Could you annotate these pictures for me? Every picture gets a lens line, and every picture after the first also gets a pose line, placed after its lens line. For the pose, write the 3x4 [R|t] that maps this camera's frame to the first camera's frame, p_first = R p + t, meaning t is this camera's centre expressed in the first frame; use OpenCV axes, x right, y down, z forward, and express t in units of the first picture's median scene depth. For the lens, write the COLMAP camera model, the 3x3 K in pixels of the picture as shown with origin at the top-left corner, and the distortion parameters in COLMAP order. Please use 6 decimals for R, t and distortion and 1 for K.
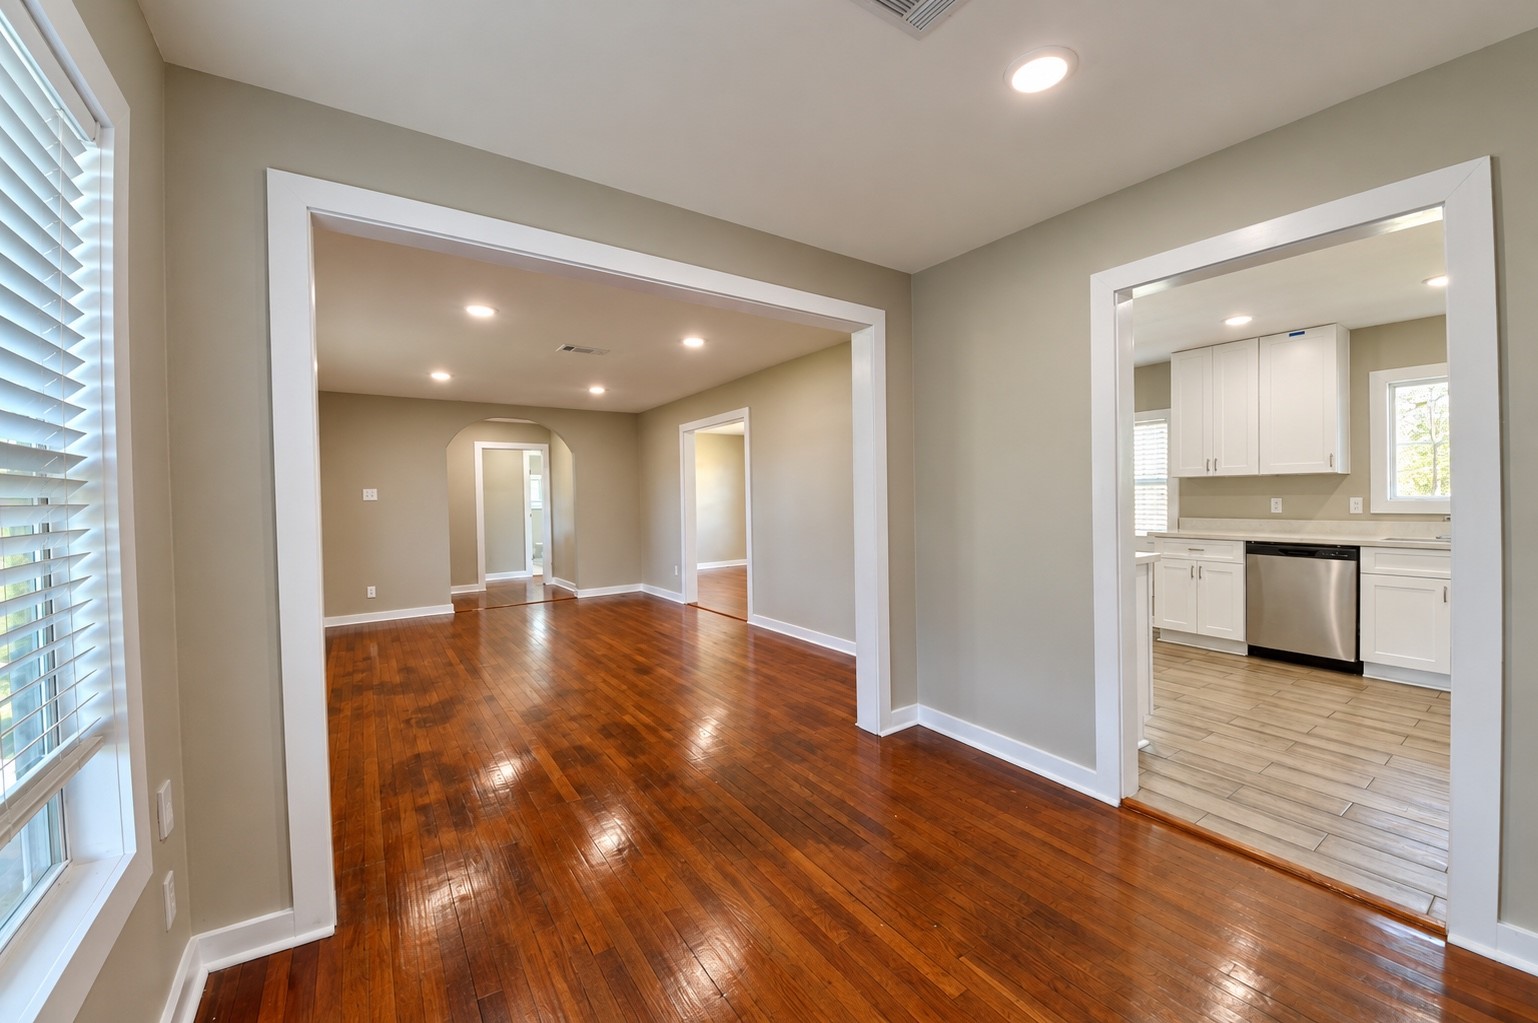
lens RADIAL K [[593.7, 0, 772.8], [0, 593.7, 511.1], [0, 0, 1]] dist [0.001144, 0.000053]
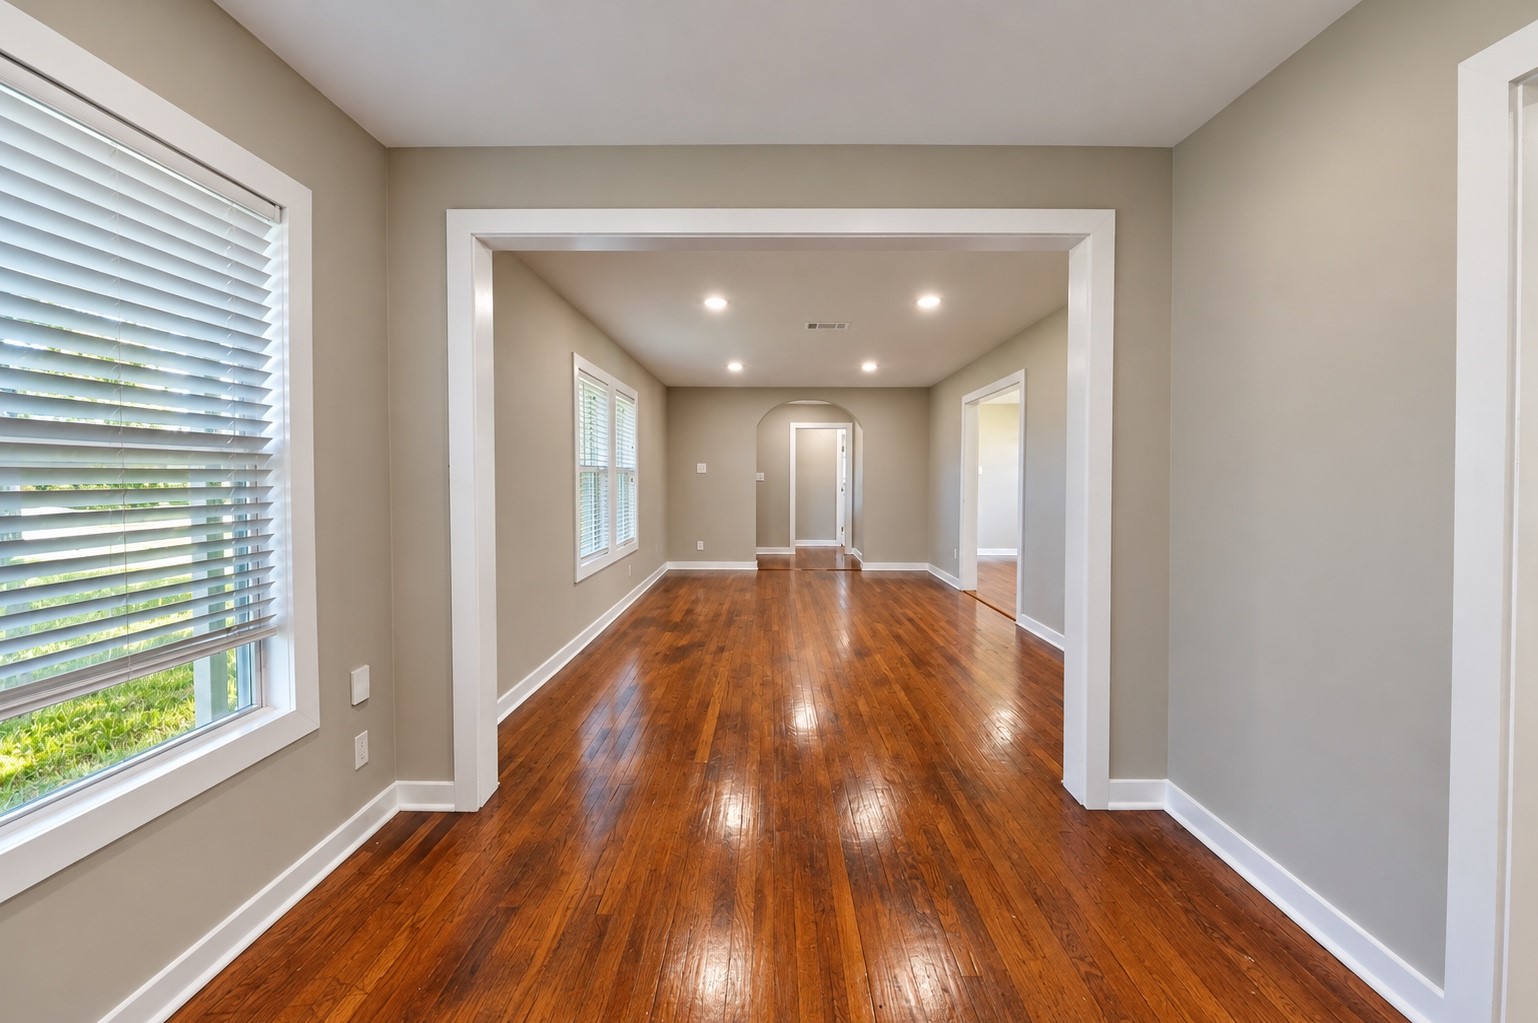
lens RADIAL K [[574.5, 0, 768.4], [0, 574.5, 504.0], [0, 0, 1]] dist [0.014433, -0.000431]
pose [[0.812103, 0.047402, -0.581586, 0.130959], [-0.029391, 0.998753, 0.040362, -0.005205], [0.582774, -0.015685, 0.812483, 0.102238]]
